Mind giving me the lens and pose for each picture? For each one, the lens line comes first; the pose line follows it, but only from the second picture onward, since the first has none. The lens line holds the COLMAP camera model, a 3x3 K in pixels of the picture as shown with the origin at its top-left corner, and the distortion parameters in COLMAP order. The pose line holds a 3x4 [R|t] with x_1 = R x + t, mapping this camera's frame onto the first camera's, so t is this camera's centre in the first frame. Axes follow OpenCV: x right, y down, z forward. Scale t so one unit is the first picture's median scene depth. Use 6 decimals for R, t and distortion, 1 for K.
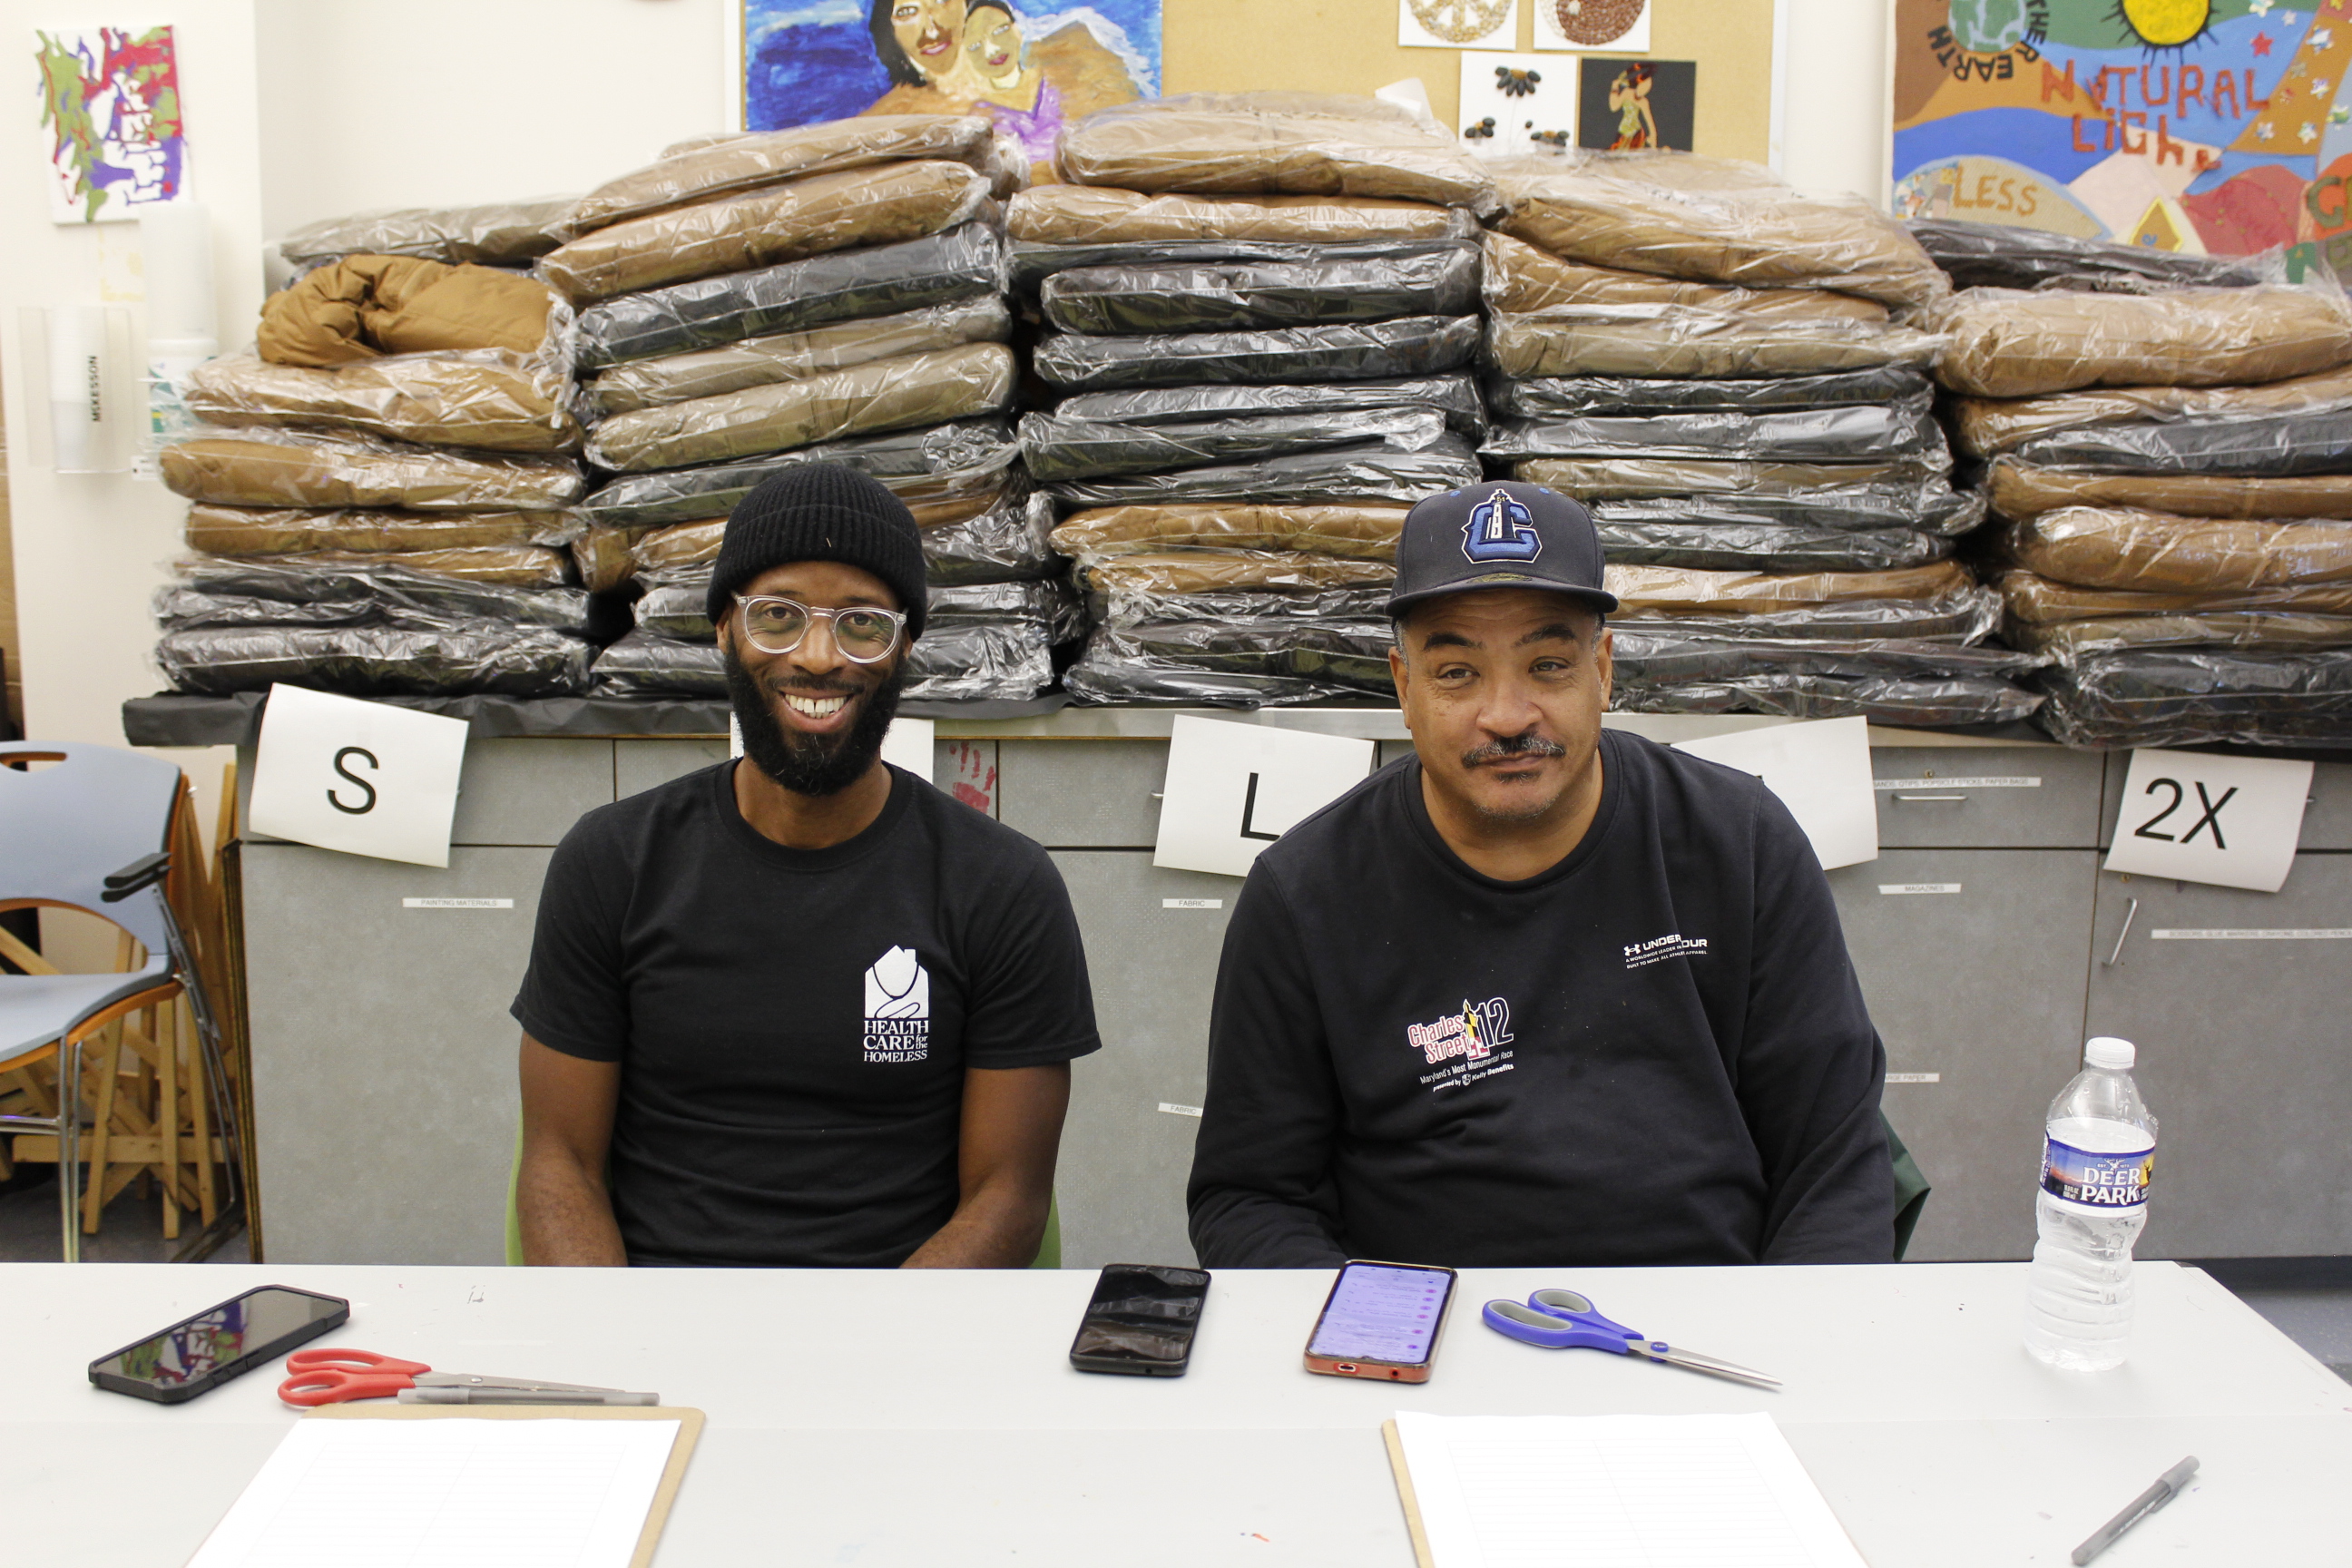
lens RADIAL K [[2233.7, 0, 1209.1], [0, 2233.7, 765.8], [0, 0, 1]] dist [-0.129231, 0.108129]
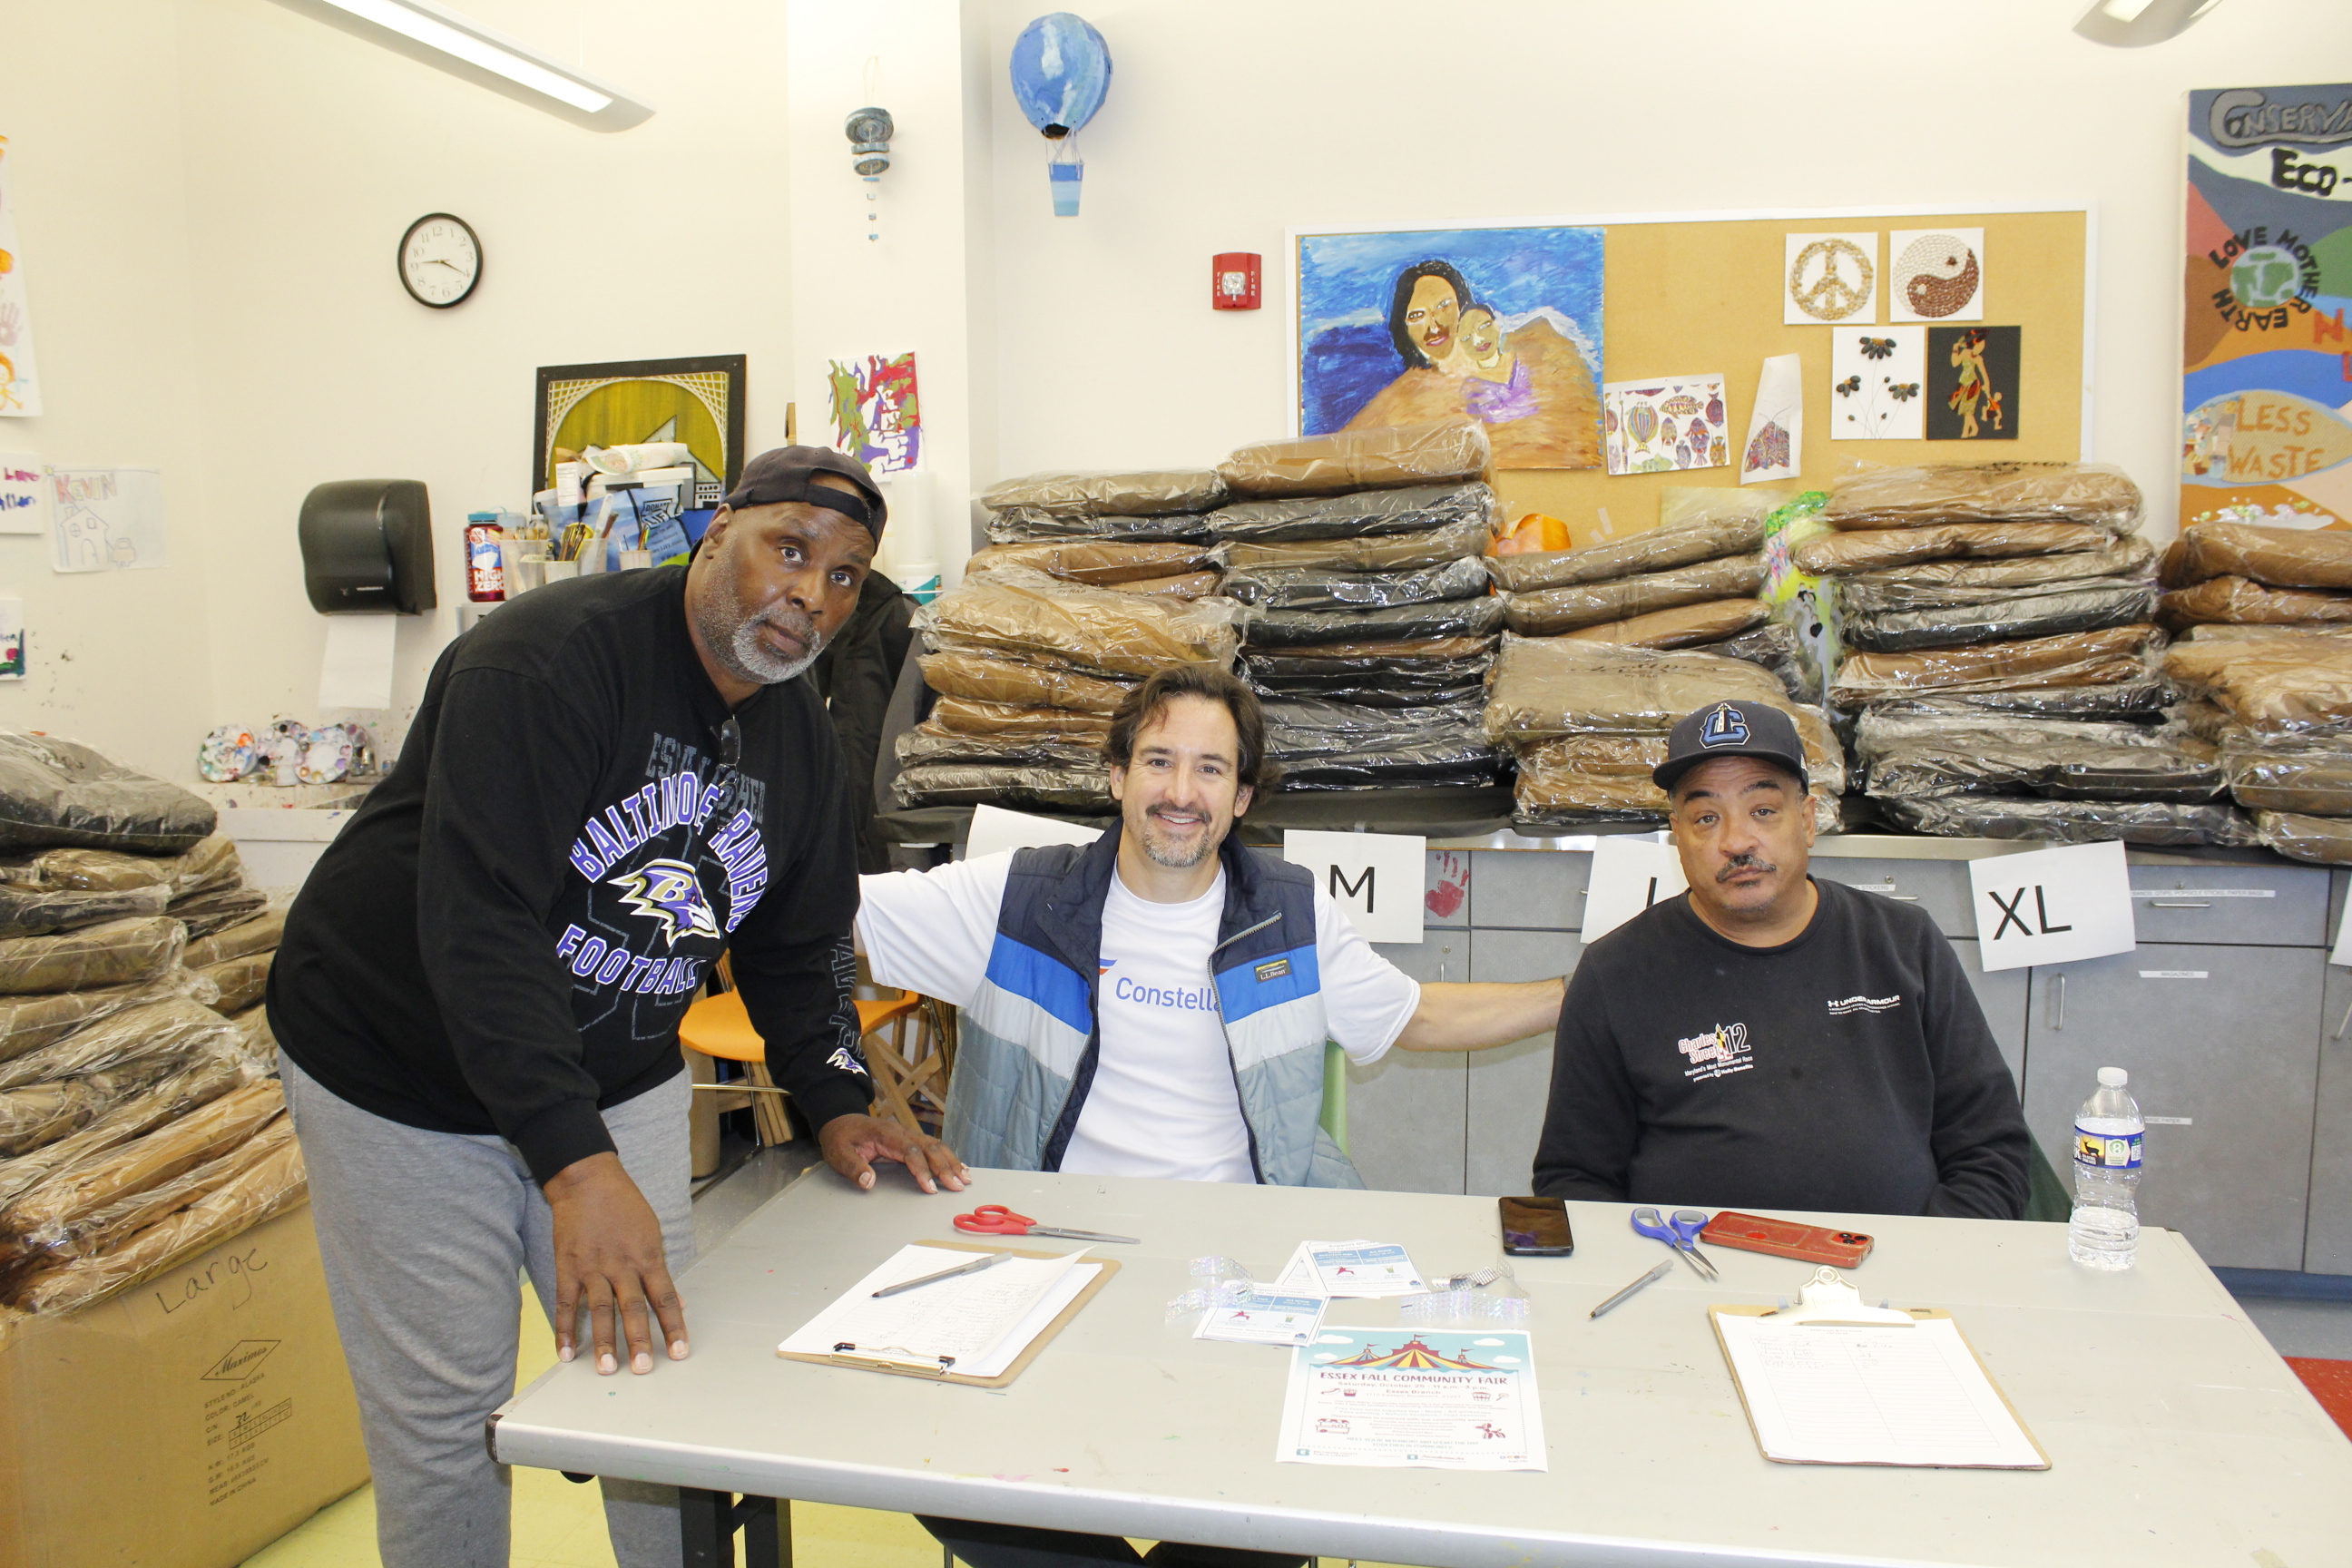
lens RADIAL K [[1952.9, 0, 1176.0], [0, 1952.9, 784.0], [0, 0, 1]] dist [-0.176702, 0.153630]
pose [[0.961606, 0.008478, -0.274303, 0.051506], [-0.018687, 0.999226, -0.034626, -0.005050], [0.273797, 0.038422, 0.961020, -0.189536]]
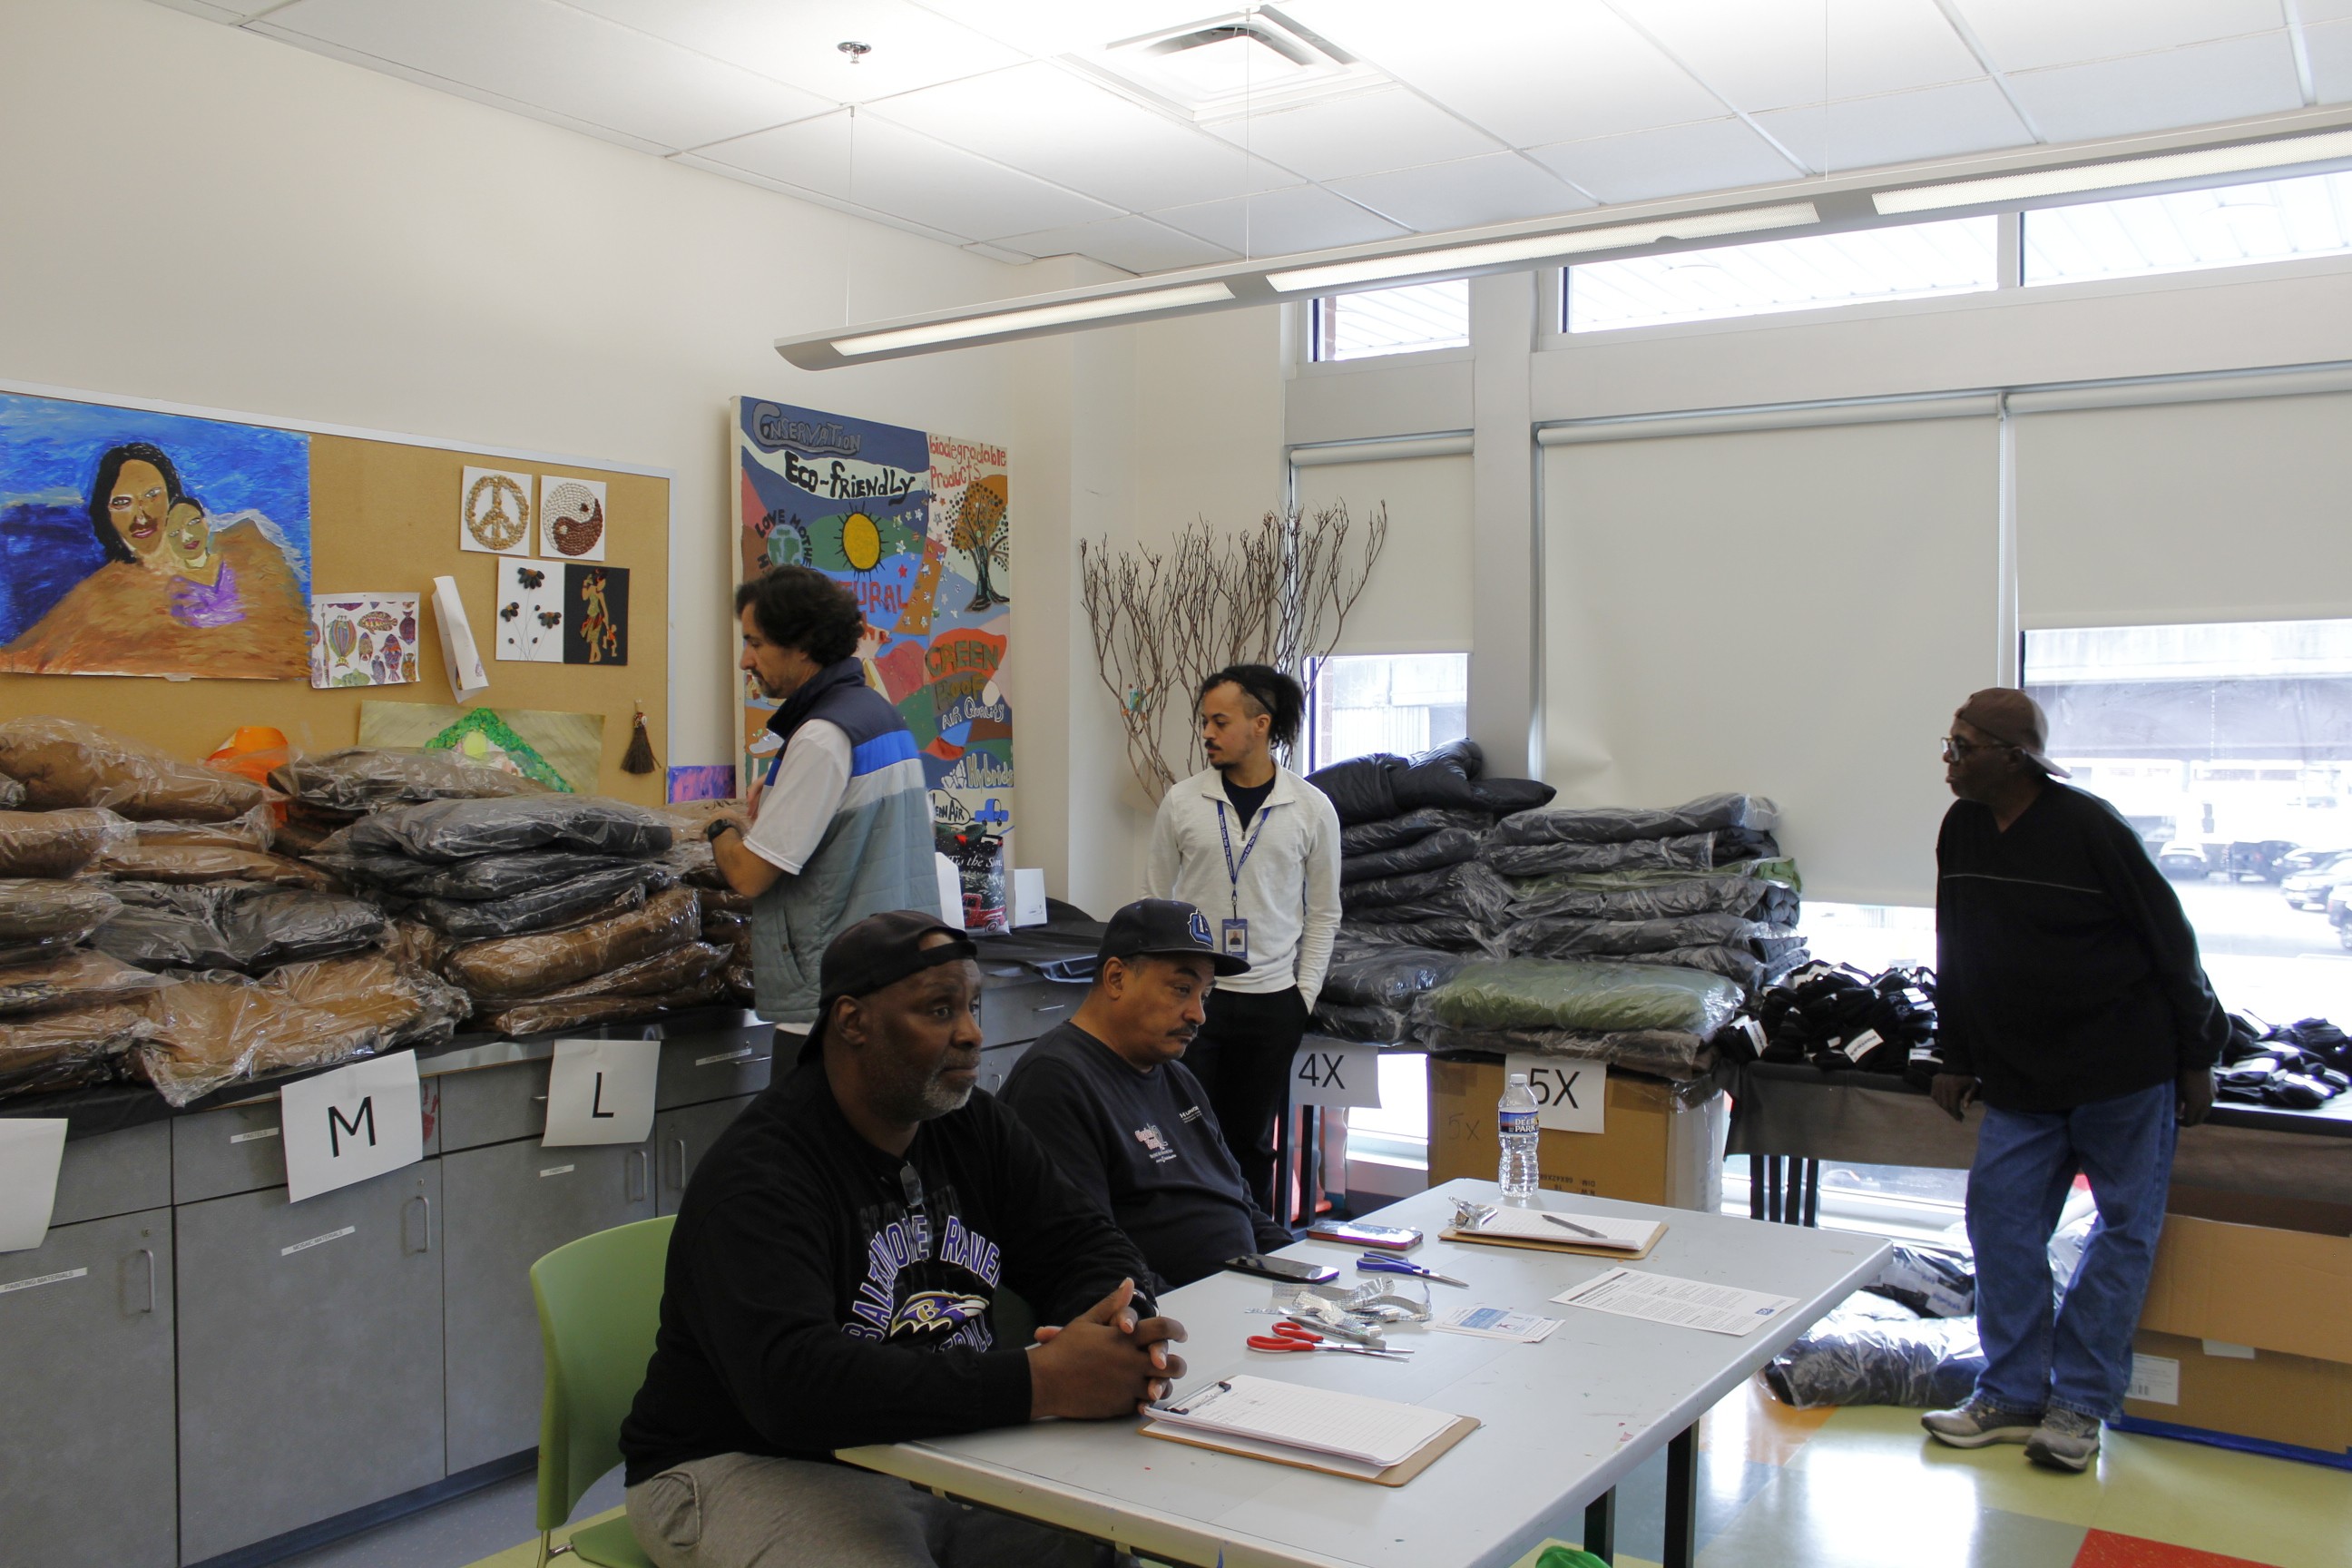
lens RADIAL K [[1952.9, 0, 1176.0], [0, 1952.9, 784.0], [0, 0, 1]] dist [-0.176702, 0.153630]
pose [[0.602808, -0.031070, 0.797281, -0.616097], [0.131359, 0.989471, -0.060758, -0.047254], [-0.786999, 0.141355, 0.600542, -0.063738]]
